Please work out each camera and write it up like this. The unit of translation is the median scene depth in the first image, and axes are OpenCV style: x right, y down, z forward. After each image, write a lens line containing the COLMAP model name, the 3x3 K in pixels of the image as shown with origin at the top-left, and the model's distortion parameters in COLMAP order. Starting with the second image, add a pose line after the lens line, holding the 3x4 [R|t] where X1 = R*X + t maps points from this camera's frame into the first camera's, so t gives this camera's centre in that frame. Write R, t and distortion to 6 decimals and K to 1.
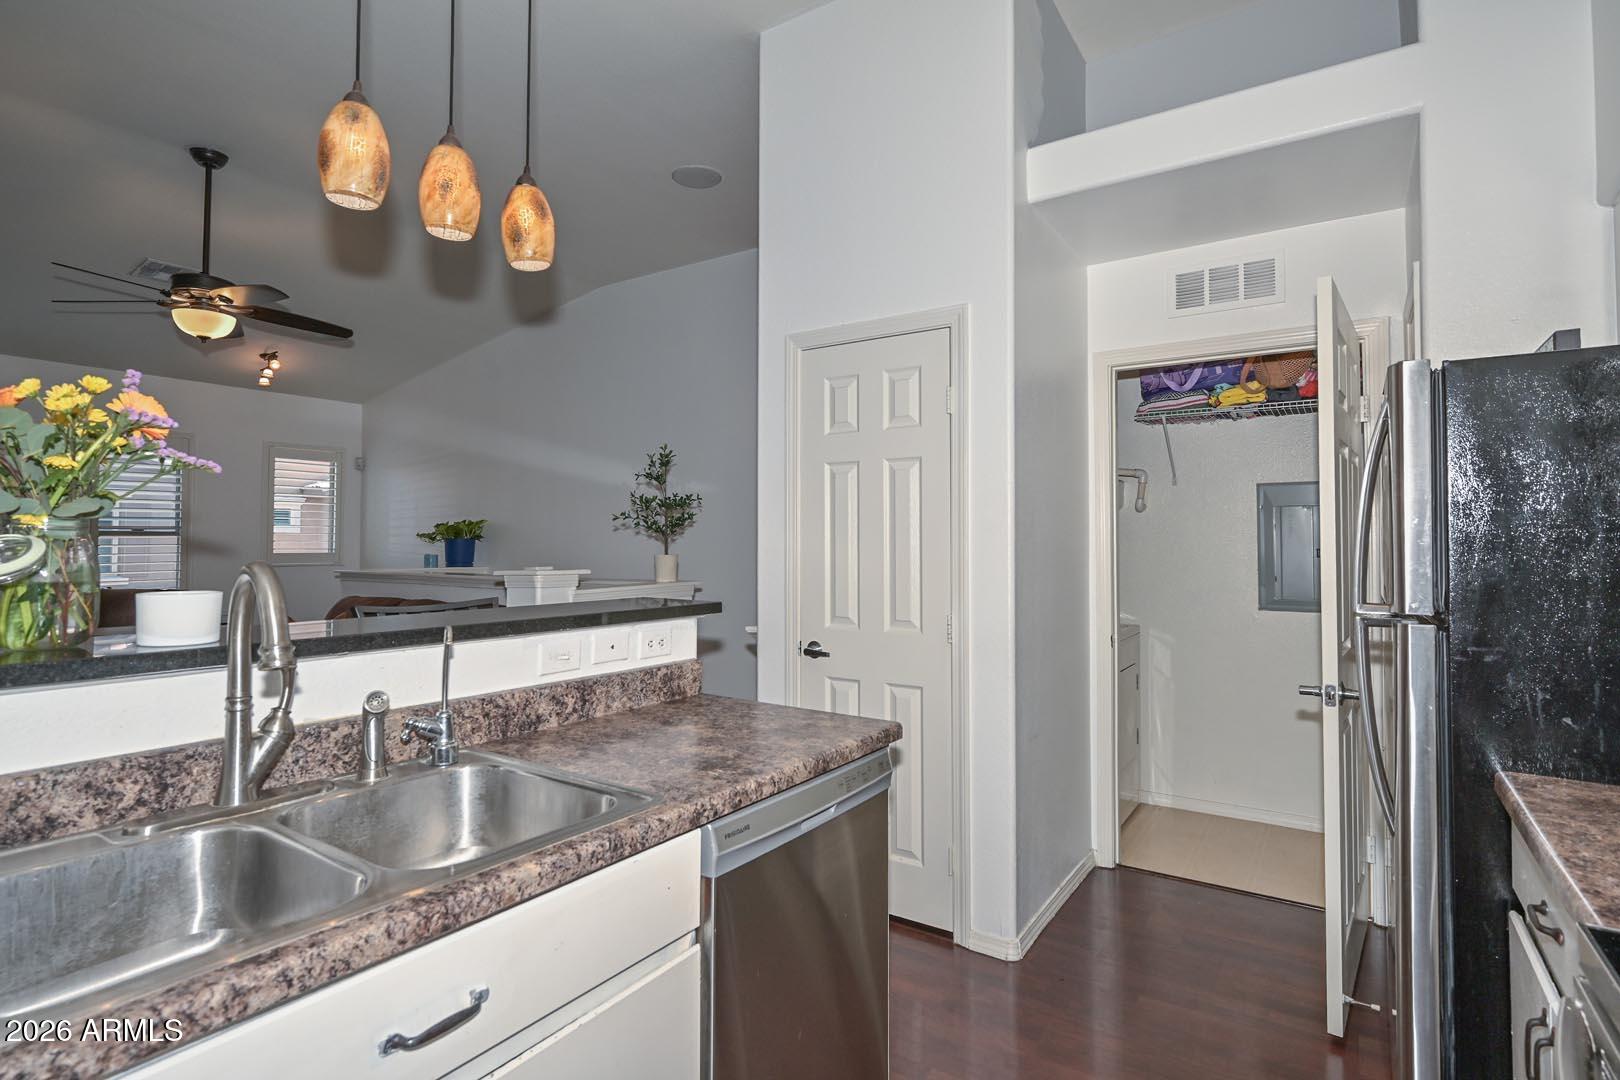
lens RADIAL K [[813.3, 0, 815.9], [0, 813.3, 519.5], [0, 0, 1]] dist [0.002147, -0.003329]
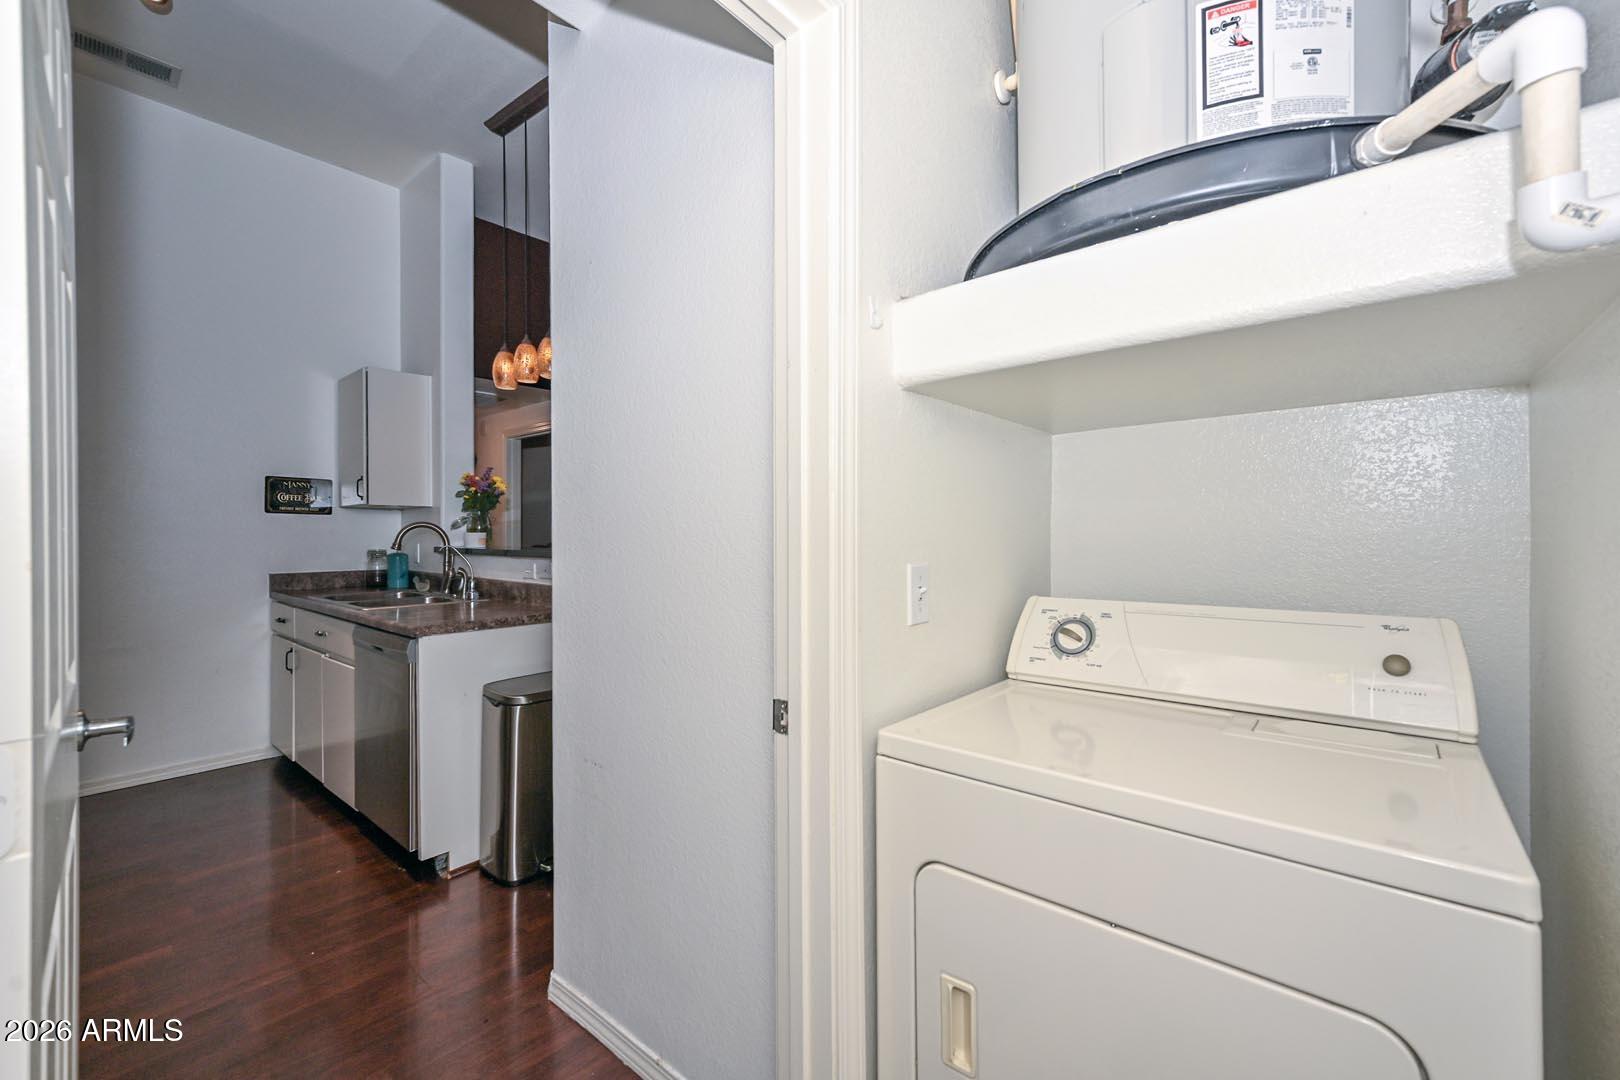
lens RADIAL K [[664.0, 0, 806.0], [0, 664.0, 540.1], [0, 0, 1]] dist [0.009452, -0.000706]
pose [[-0.124053, 0.007845, -0.992245, 0.762990], [0.029244, 0.999563, 0.004247, 0.064506], [0.991845, -0.028490, -0.124228, 1.158266]]
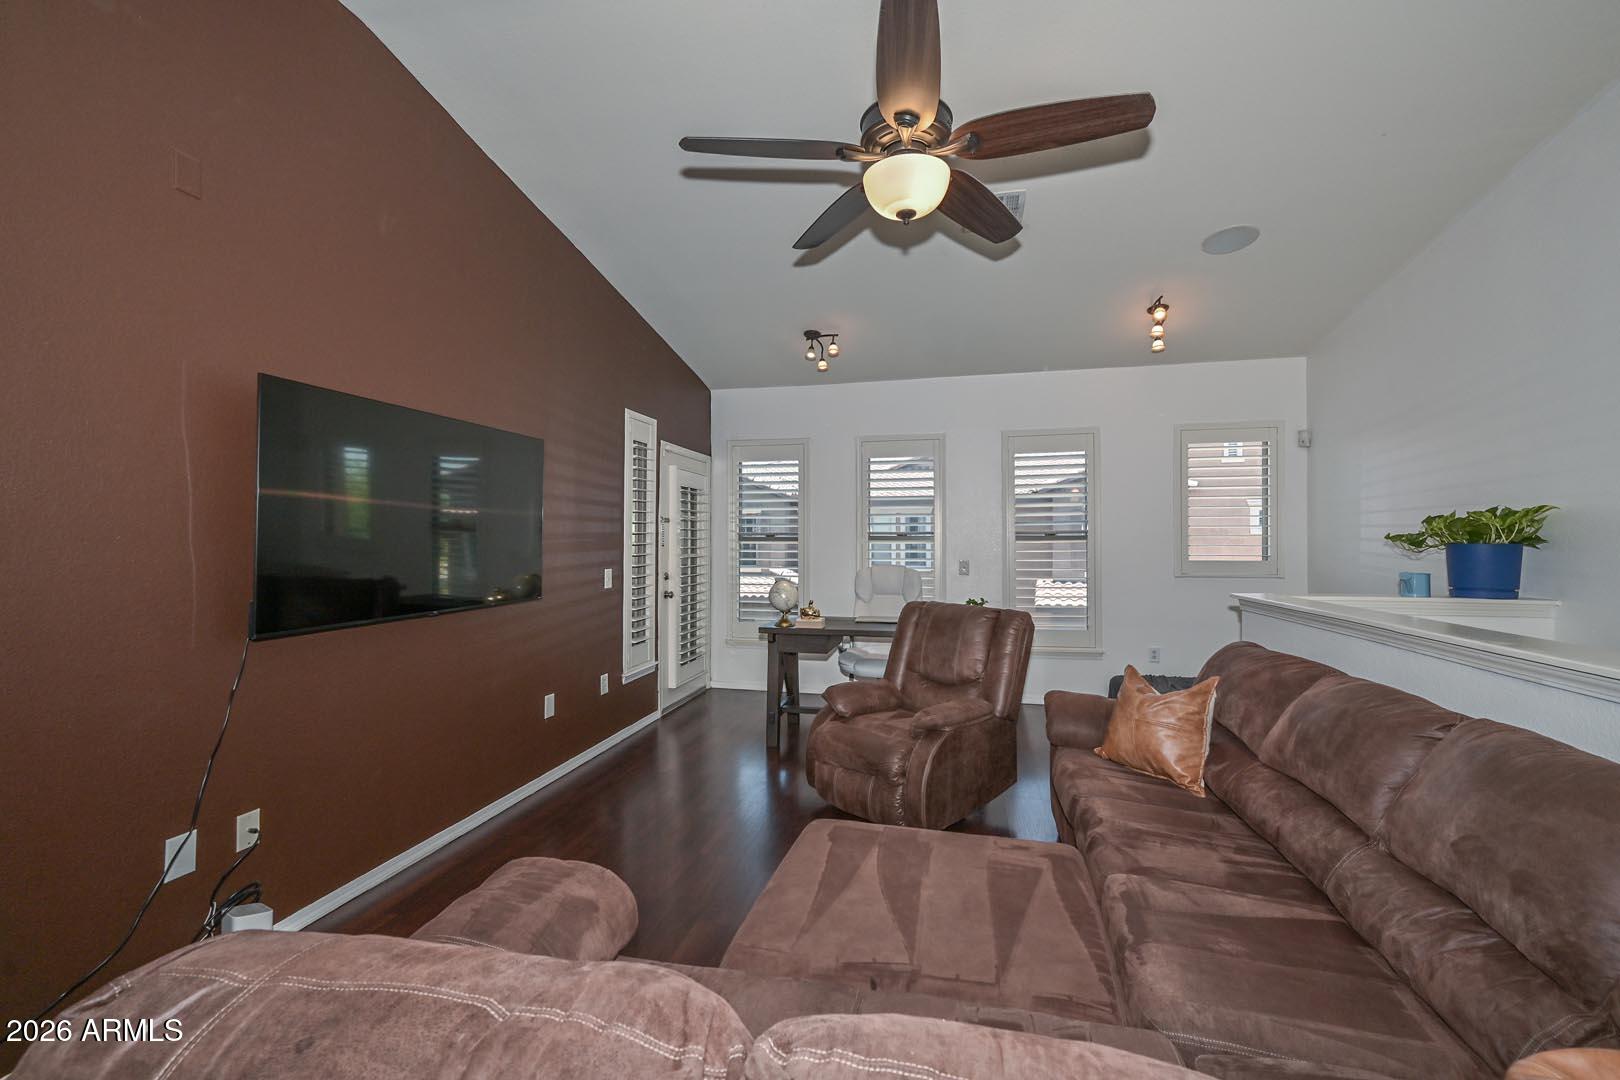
lens RADIAL K [[664.0, 0, 823.4], [0, 664.0, 536.5], [0, 0, 1]] dist [0.009452, -0.000706]
pose [[0.362973, -0.006309, -0.931778, -0.441142], [0.028274, 0.999591, 0.004246, 0.012000], [0.931371, -0.027886, 0.363003, 1.041680]]
